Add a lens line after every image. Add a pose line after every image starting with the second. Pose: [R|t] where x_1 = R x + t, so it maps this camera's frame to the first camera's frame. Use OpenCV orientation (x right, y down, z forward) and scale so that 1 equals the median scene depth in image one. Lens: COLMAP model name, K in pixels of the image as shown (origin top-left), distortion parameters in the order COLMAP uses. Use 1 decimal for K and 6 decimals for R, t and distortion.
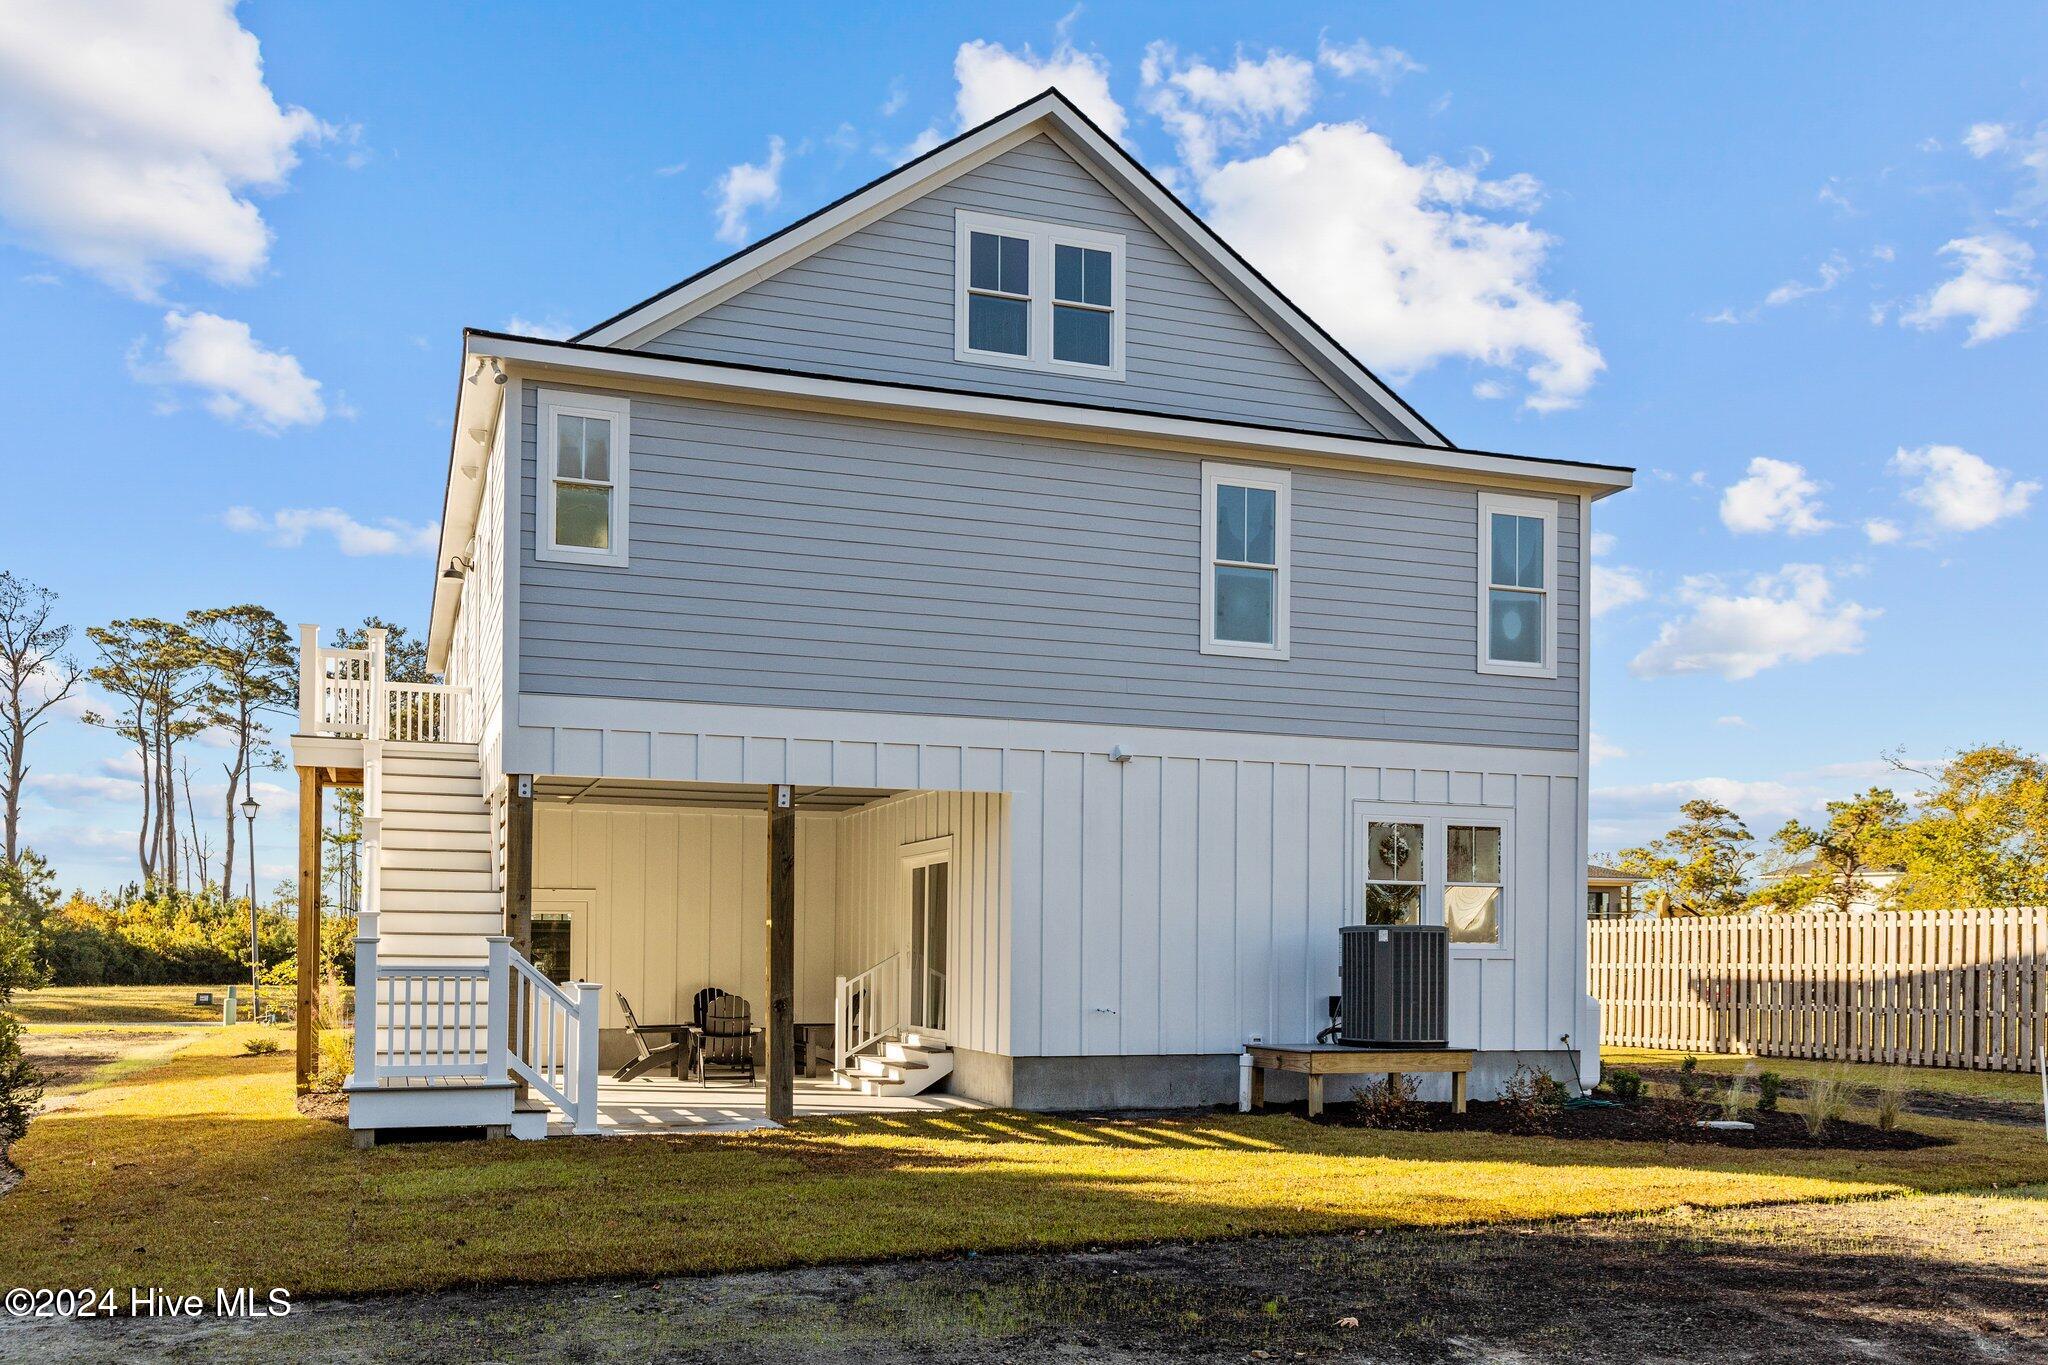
lens RADIAL K [[1774.4, 0, 1024.0], [0, 1774.4, 682.5], [0, 0, 1]] dist [0.000123, -0.001510]
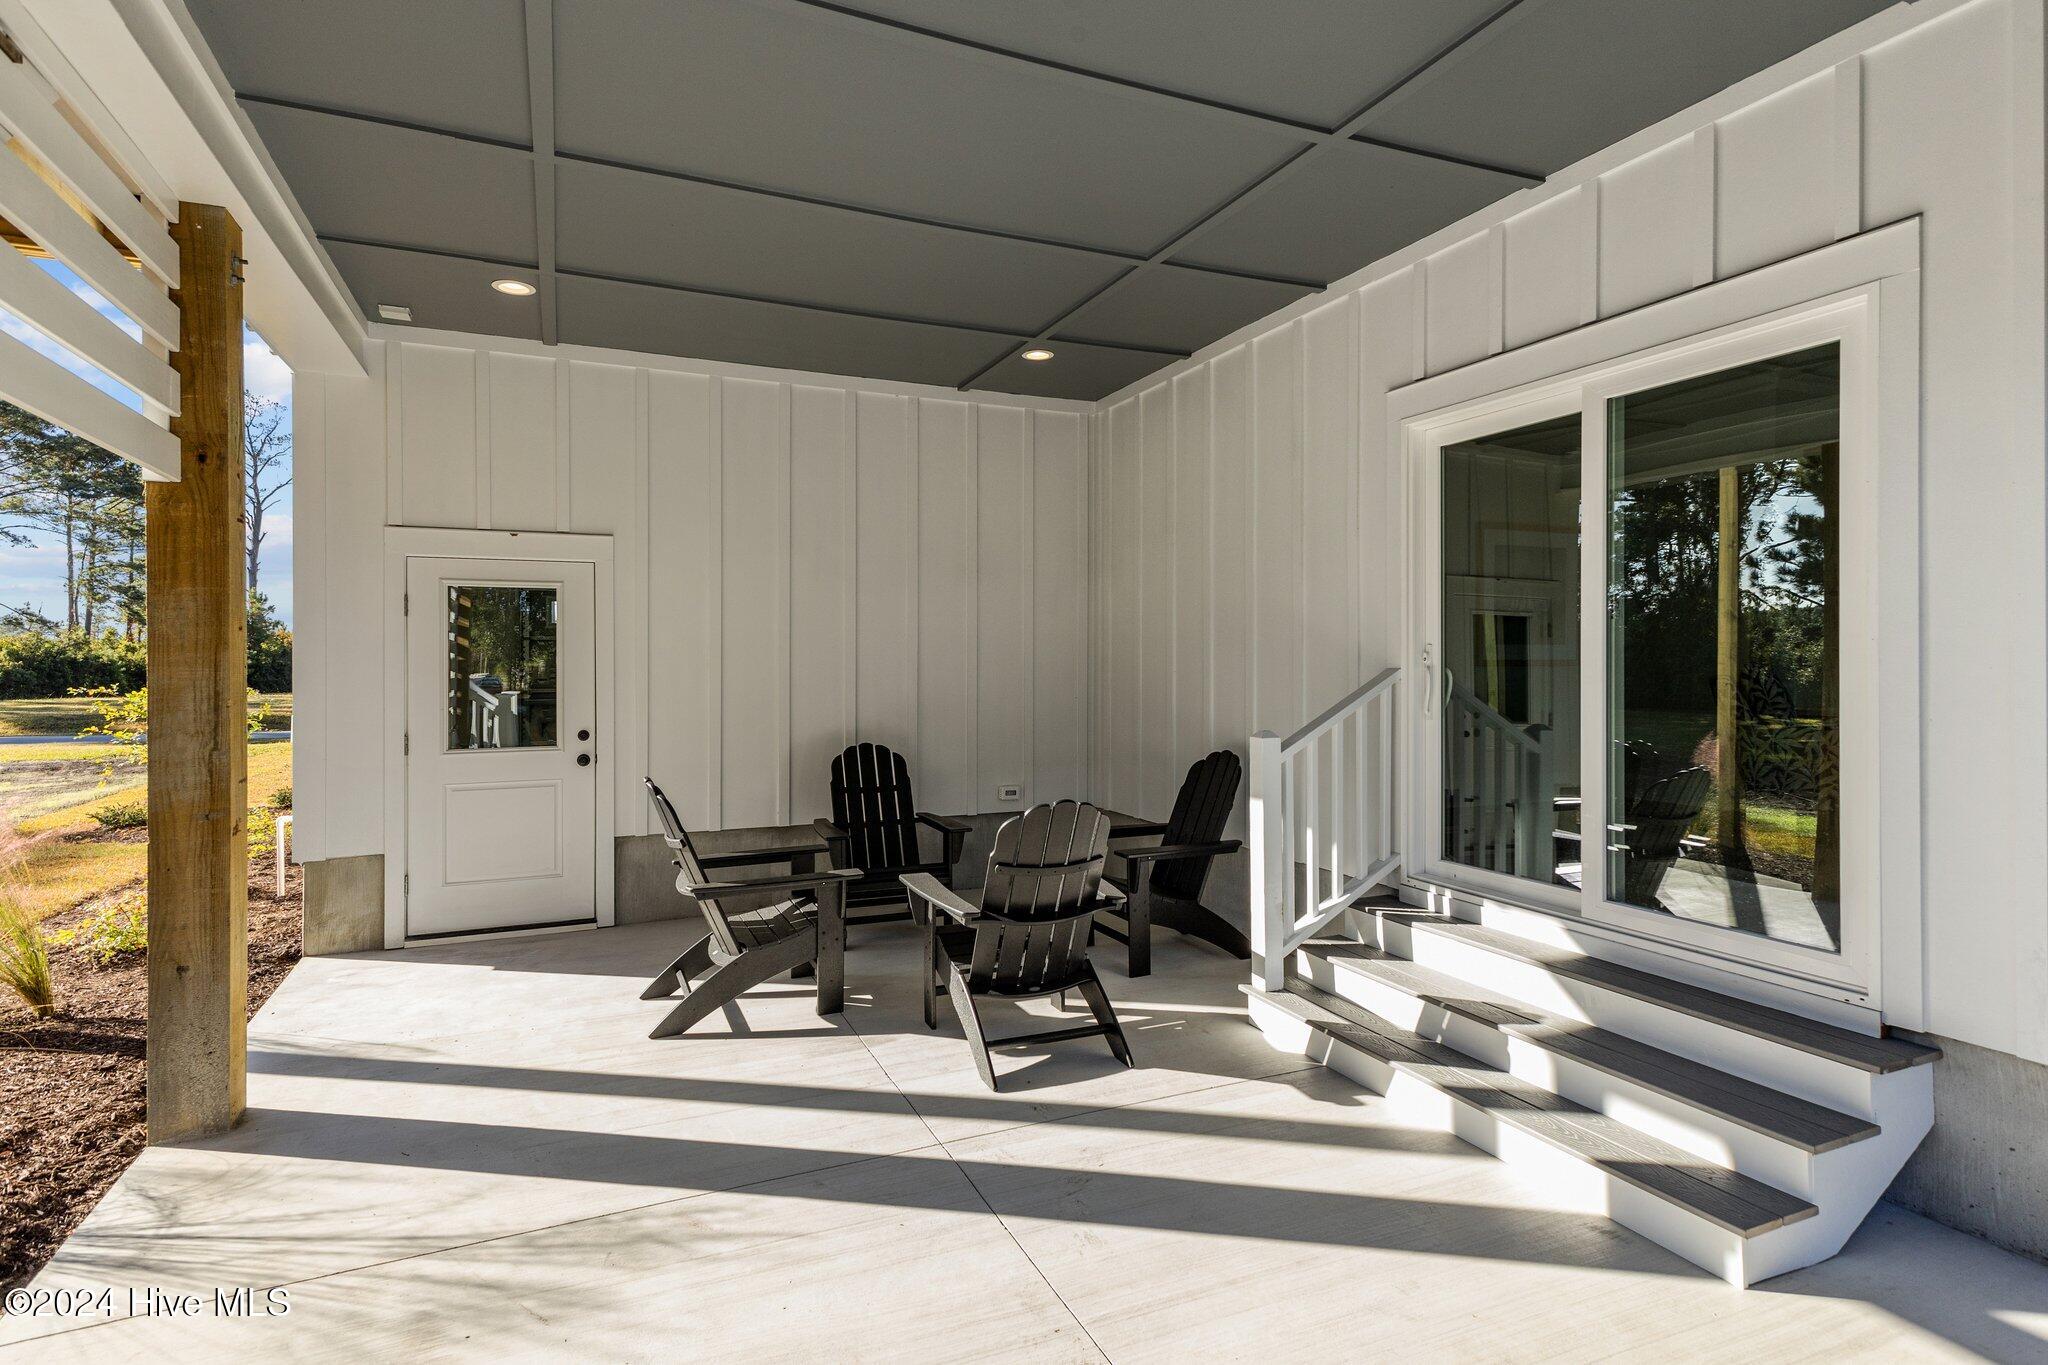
lens RADIAL K [[1064.7, 0, 1024.0], [0, 1064.7, 682.5], [0, 0, 1]] dist [-0.000862, -0.000081]
pose [[0.998303, -0.001167, 0.058222, -0.149370], [-0.008442, 0.986338, 0.164517, 0.107563], [-0.057619, -0.164729, 0.984654, 0.713909]]
